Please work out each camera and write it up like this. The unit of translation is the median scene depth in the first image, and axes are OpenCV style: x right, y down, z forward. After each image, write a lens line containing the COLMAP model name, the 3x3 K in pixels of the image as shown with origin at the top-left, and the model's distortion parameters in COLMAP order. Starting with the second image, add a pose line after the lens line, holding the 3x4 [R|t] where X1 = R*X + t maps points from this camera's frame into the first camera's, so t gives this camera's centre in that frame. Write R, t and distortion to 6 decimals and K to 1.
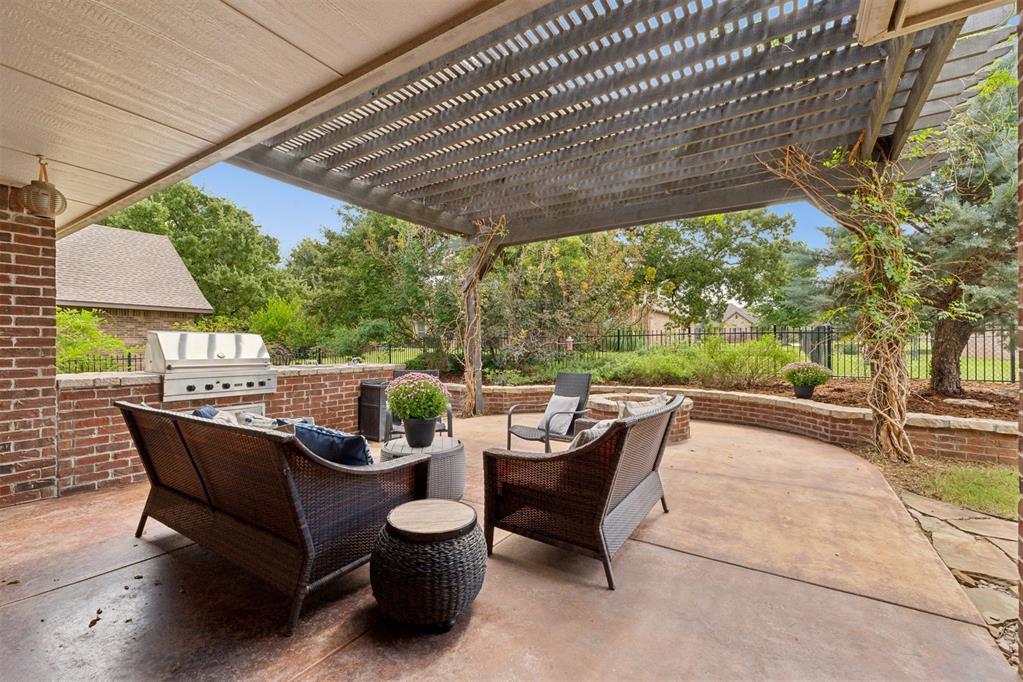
lens RADIAL K [[437.8, 0, 511.5], [0, 437.8, 341.0], [0, 0, 1]] dist [-0.000064, -0.000008]
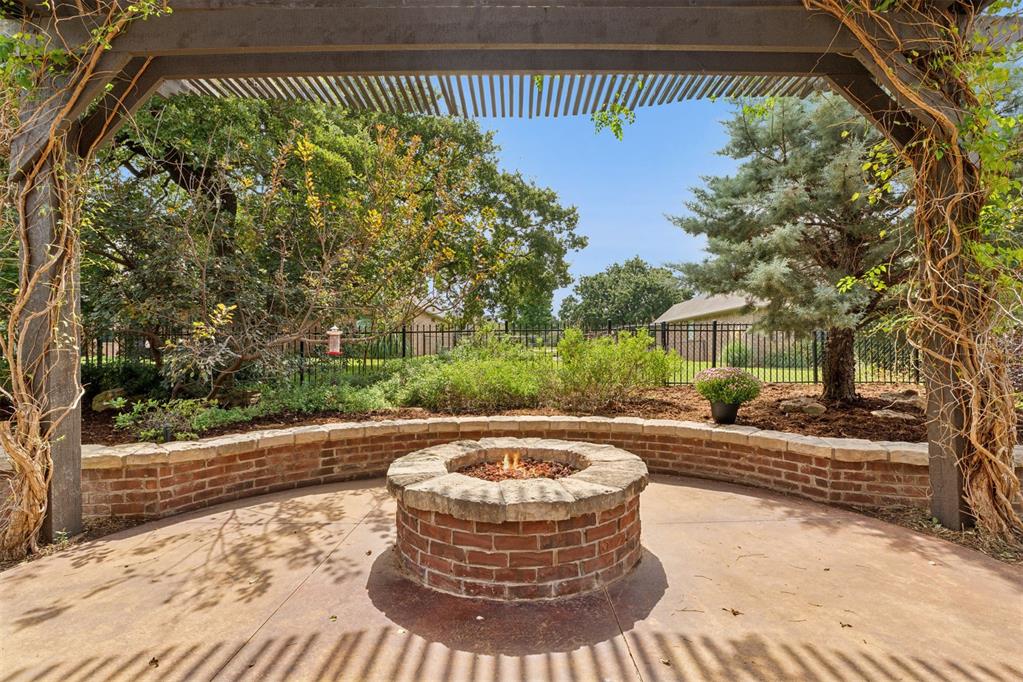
lens RADIAL K [[447.5, 0, 511.5], [0, 447.5, 341.0], [0, 0, 1]] dist [0.000932, 0.000095]
pose [[0.842016, 0.010341, 0.539353, 0.030872], [-0.001106, 0.999847, -0.017444, 0.018412], [-0.539451, 0.014092, 0.841899, 0.530008]]
